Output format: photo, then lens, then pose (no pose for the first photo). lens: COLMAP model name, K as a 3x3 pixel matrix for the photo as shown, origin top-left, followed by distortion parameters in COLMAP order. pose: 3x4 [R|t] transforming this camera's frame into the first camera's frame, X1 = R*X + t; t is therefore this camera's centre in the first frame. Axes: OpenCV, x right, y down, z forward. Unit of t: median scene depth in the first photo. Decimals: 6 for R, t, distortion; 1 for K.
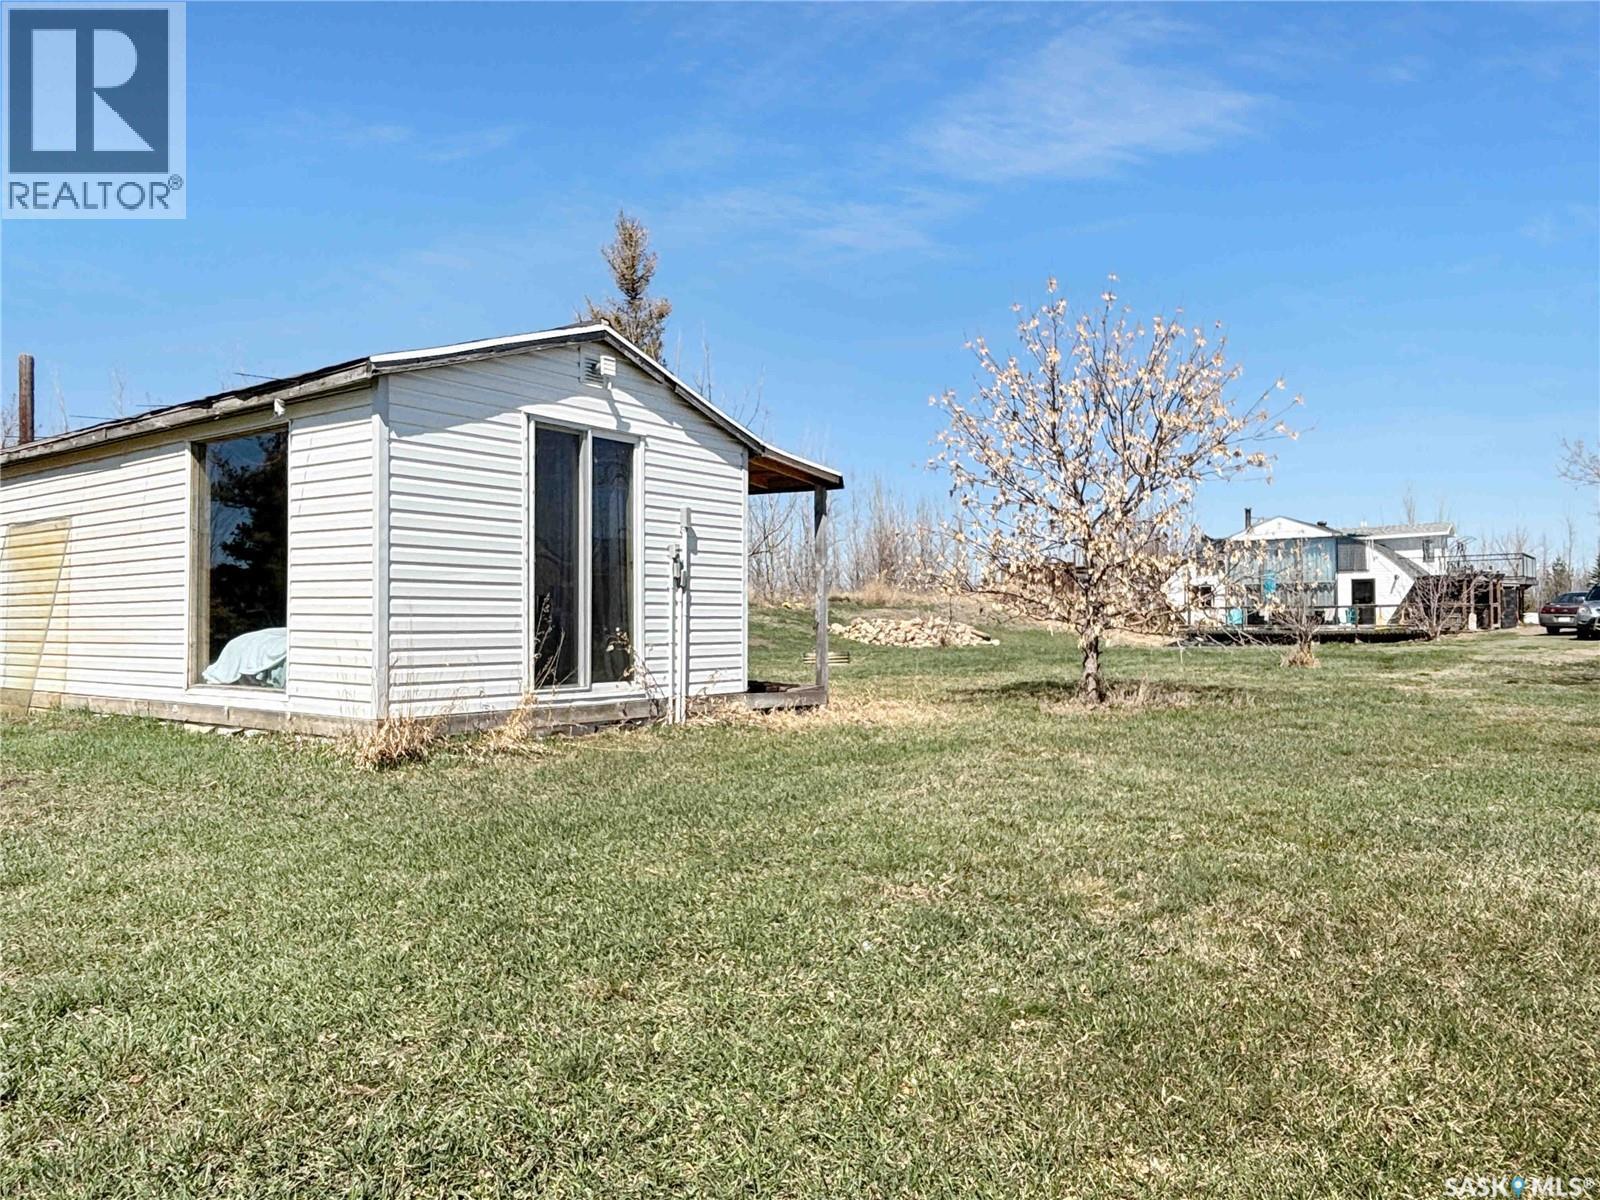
lens RADIAL K [[1113.4, 0, 800.0], [0, 1113.4, 600.0], [0, 0, 1]] dist [0.001759, -0.036823]
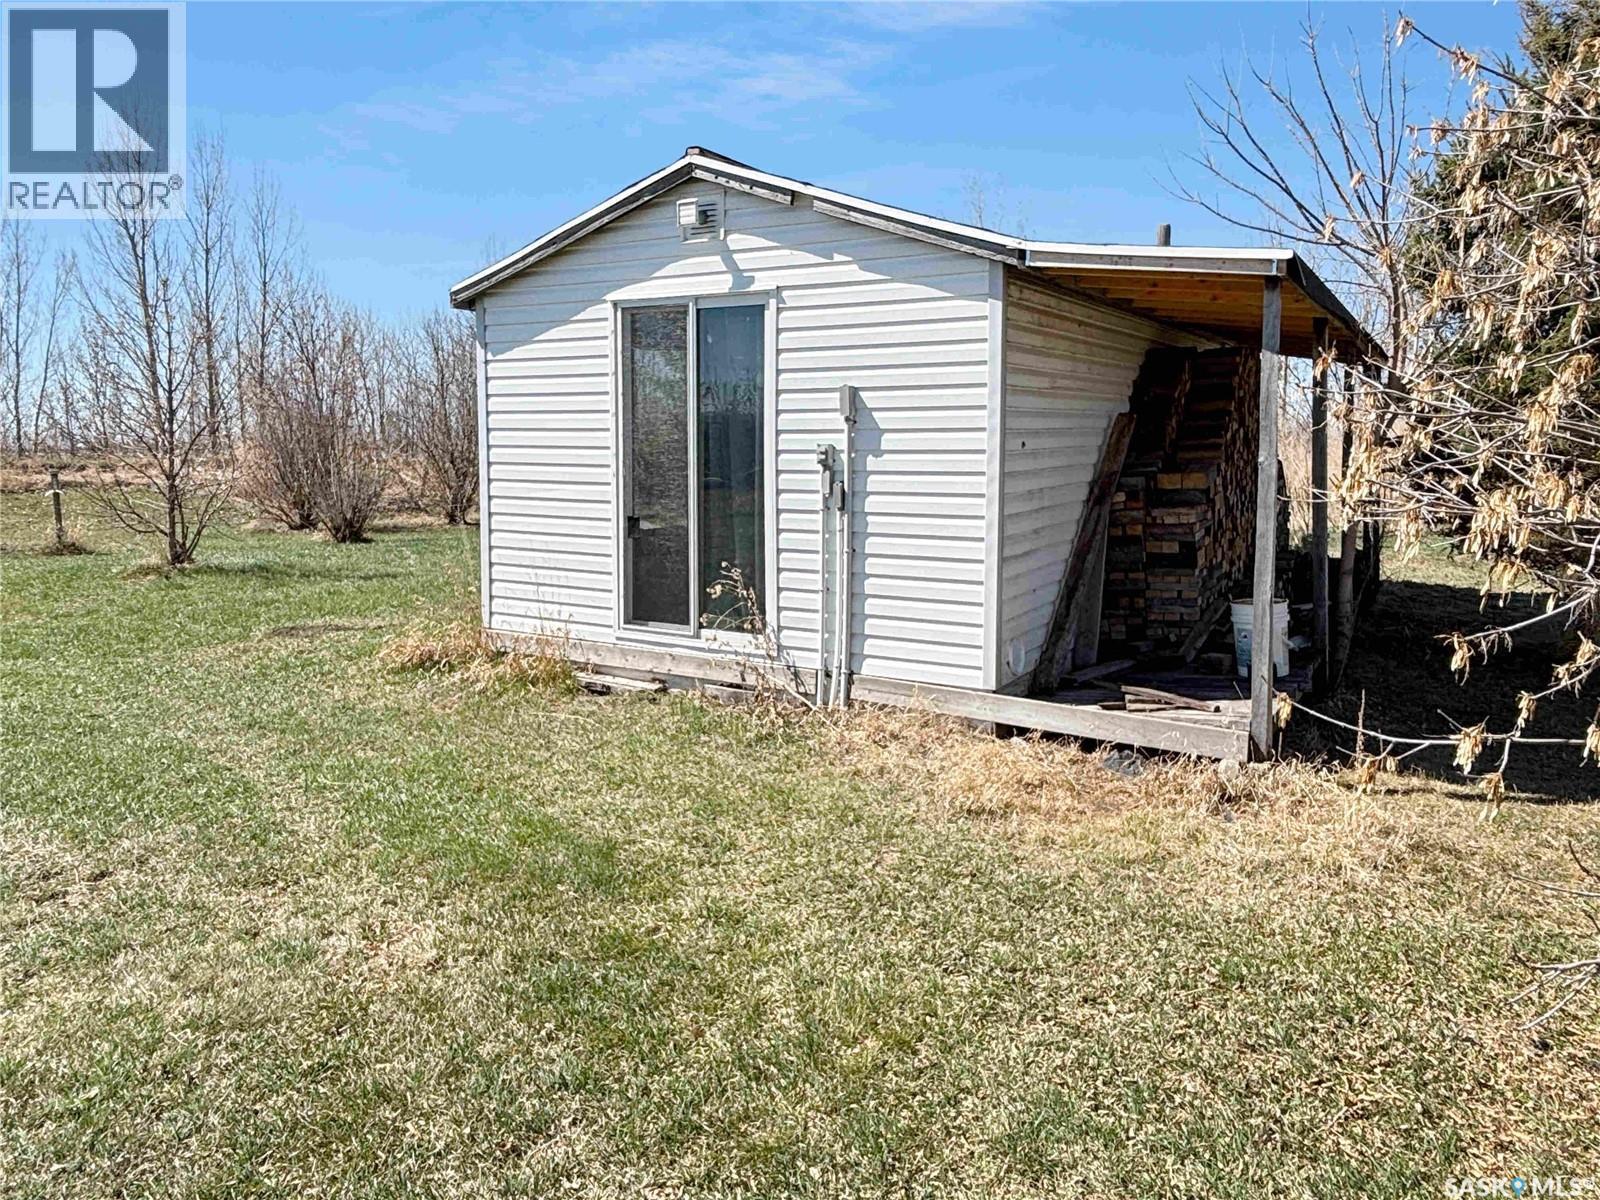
lens RADIAL K [[1113.4, 0, 800.0], [0, 1113.4, 600.0], [0, 0, 1]] dist [0.001759, -0.036823]
pose [[0.105058, 0.095692, -0.989851, 0.584803], [-0.016024, 0.995393, 0.094527, -0.020417], [0.994337, 0.005931, 0.106108, 0.966494]]
